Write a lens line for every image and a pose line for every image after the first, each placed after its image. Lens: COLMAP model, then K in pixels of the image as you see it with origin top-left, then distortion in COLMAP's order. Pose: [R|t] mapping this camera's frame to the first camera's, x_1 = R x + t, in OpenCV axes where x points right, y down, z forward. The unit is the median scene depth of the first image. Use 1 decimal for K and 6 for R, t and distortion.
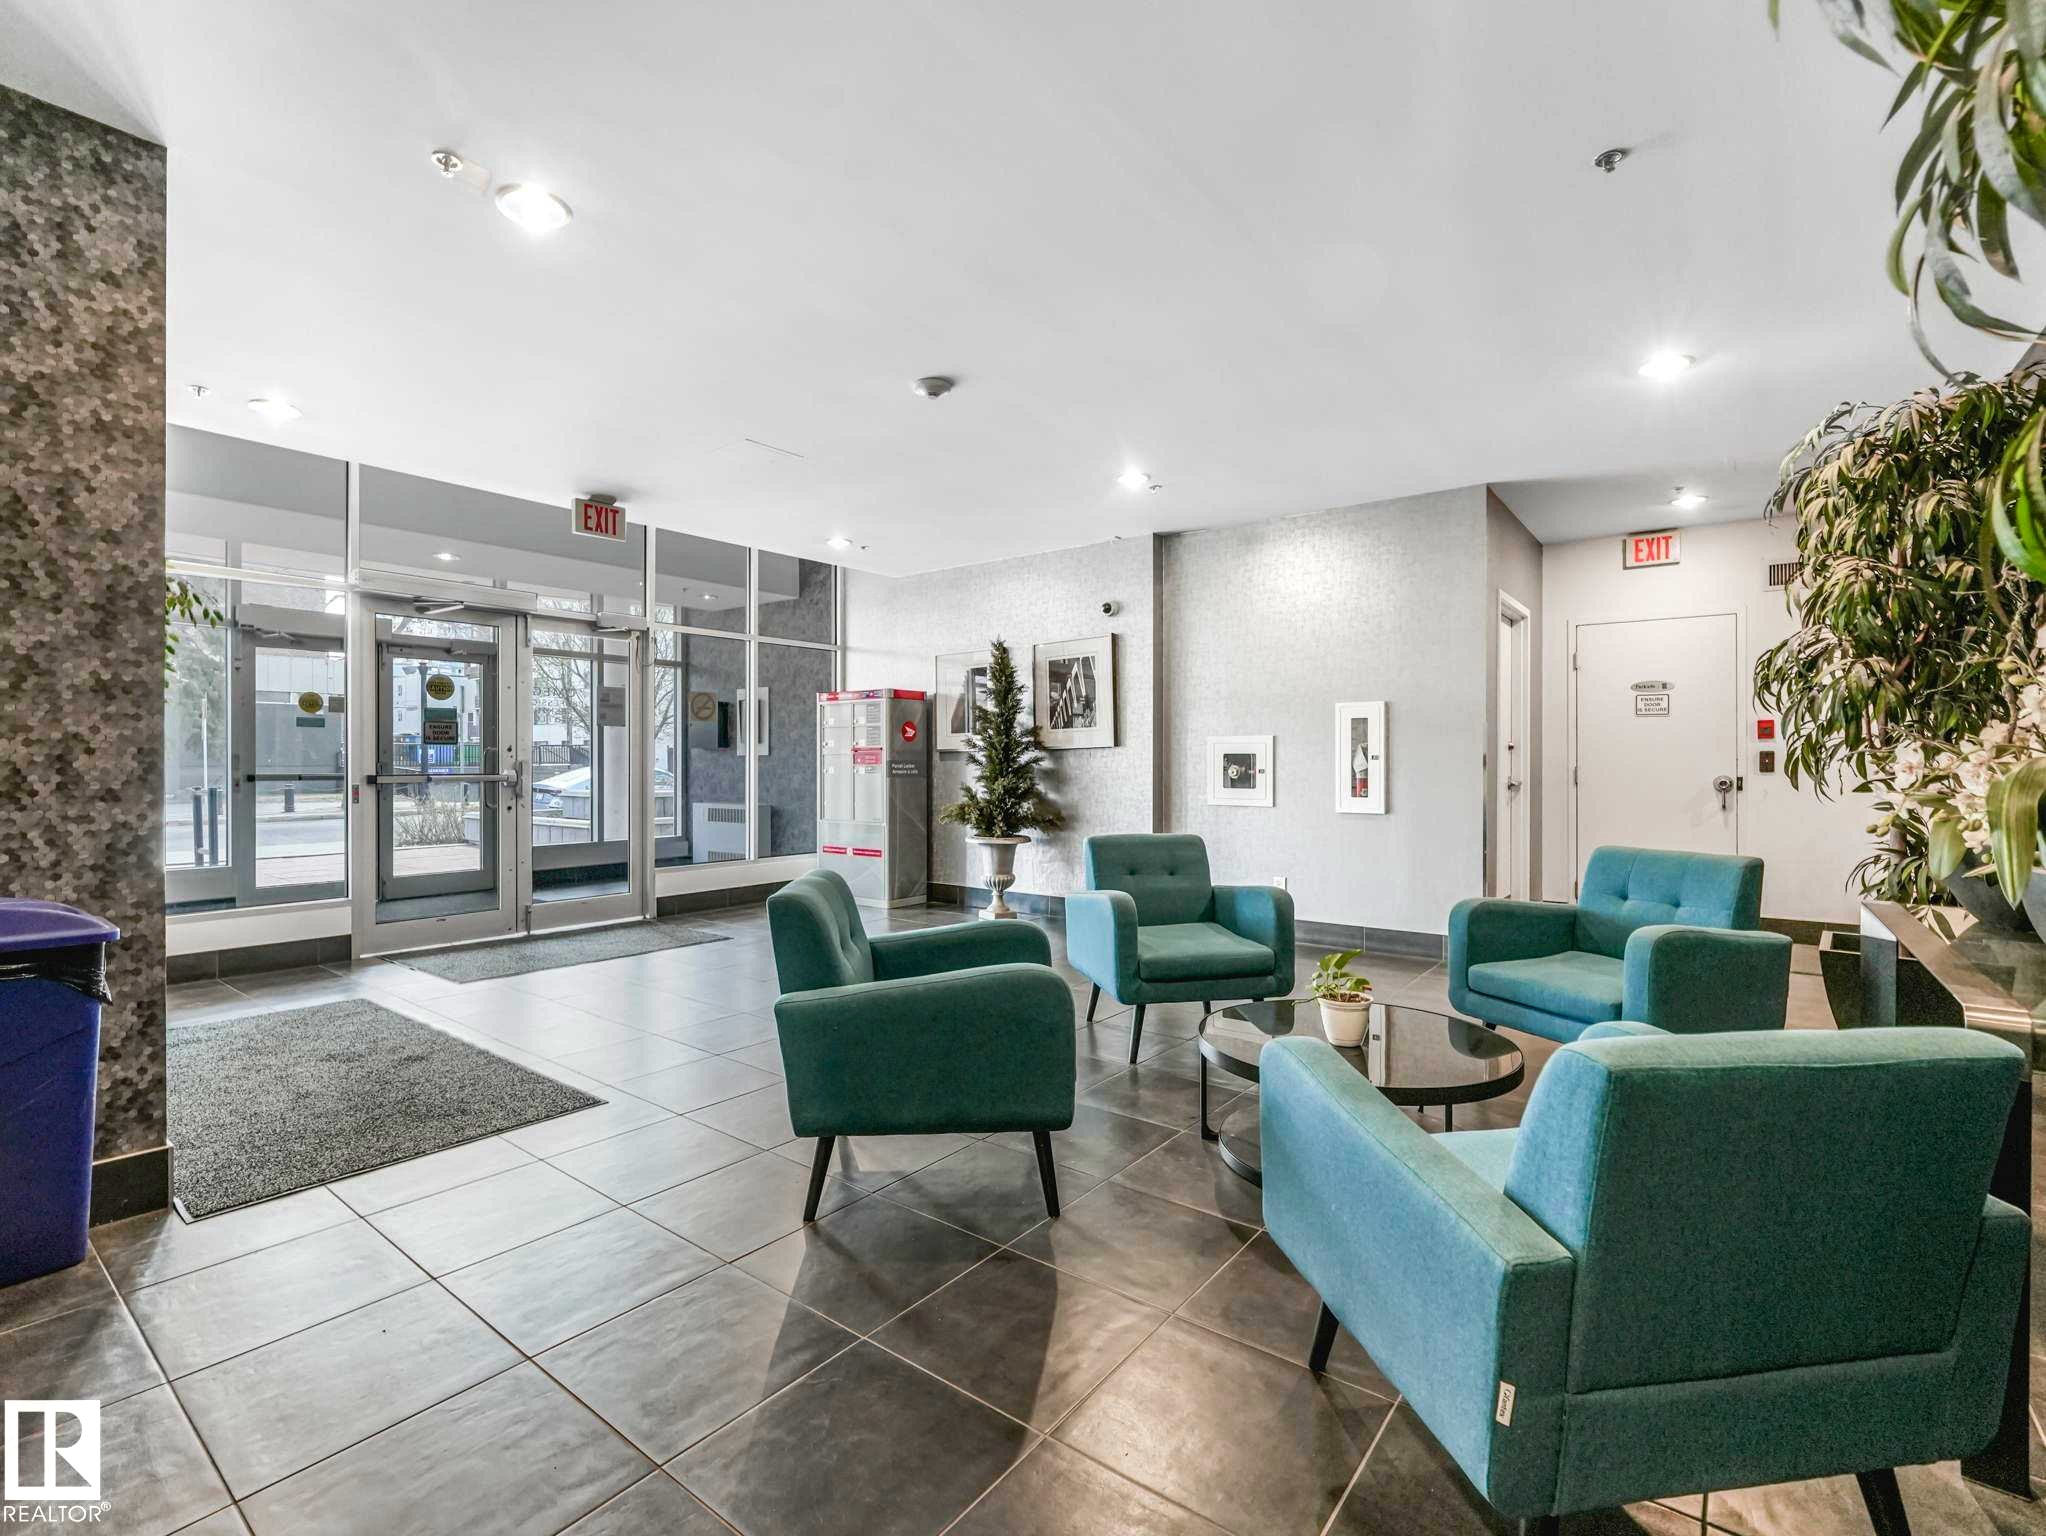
lens RADIAL K [[940.3, 0, 1018.4], [0, 940.3, 778.9], [0, 0, 1]] dist [0.029514, -0.012858]
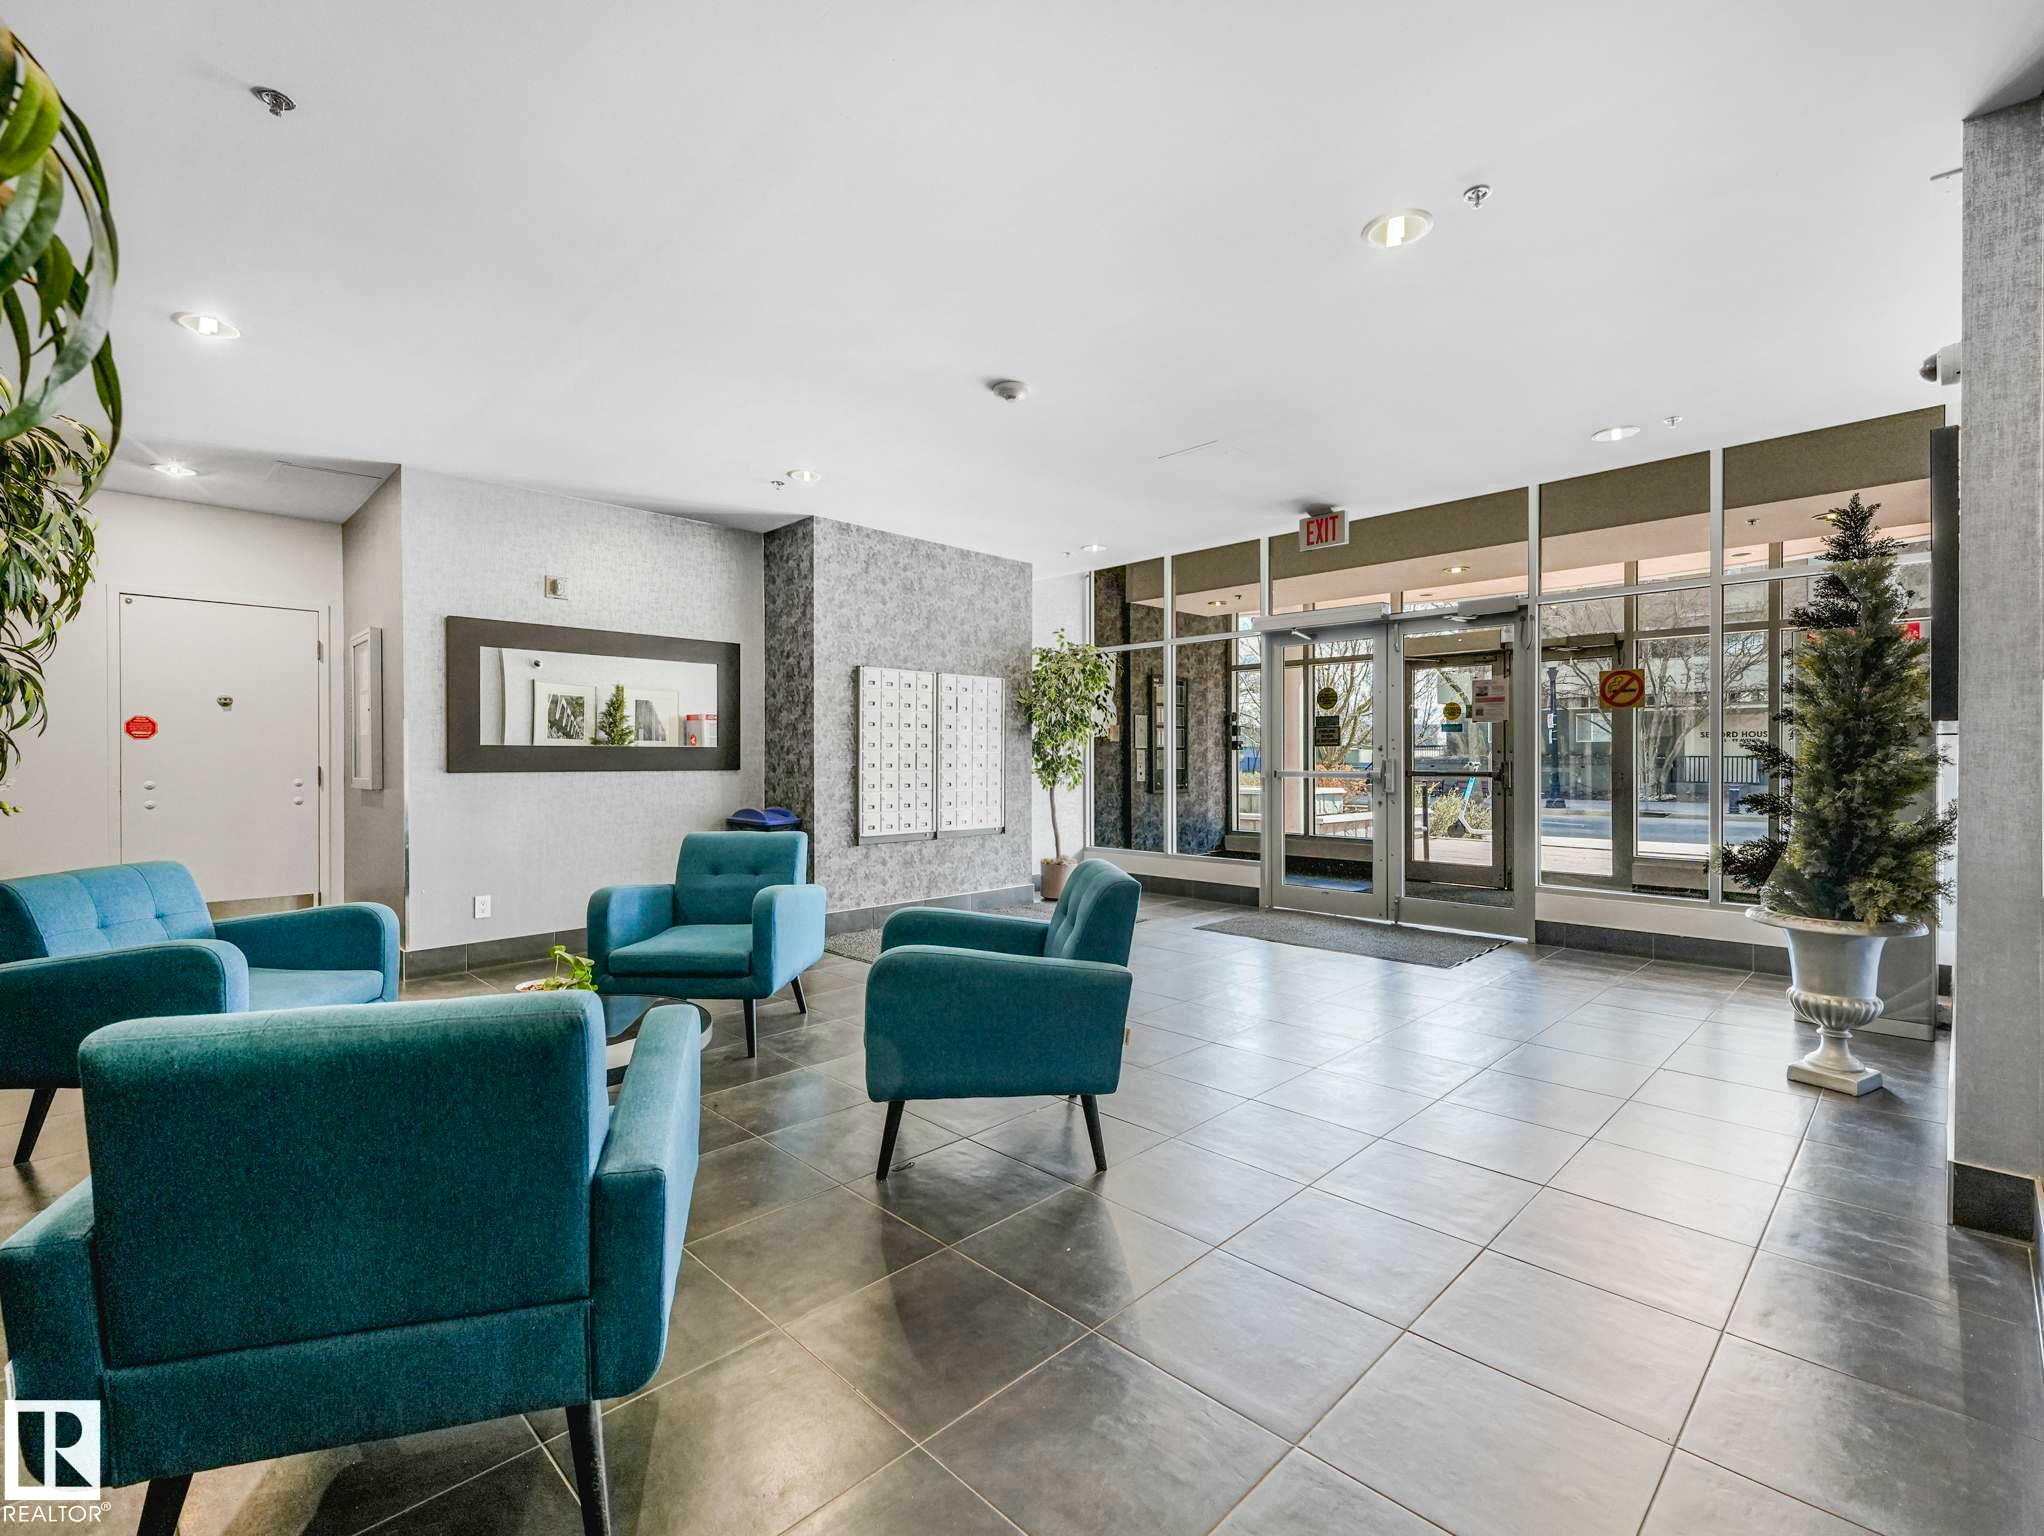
lens RADIAL K [[939.4, 0, 1017.4], [0, 939.4, 778.9], [0, 0, 1]] dist [0.029514, -0.012858]
pose [[-0.127647, 0.014142, -0.991719, 0.650324], [-0.016500, 0.999730, 0.016380, -0.008767], [0.991682, 0.018454, -0.127379, 0.806643]]
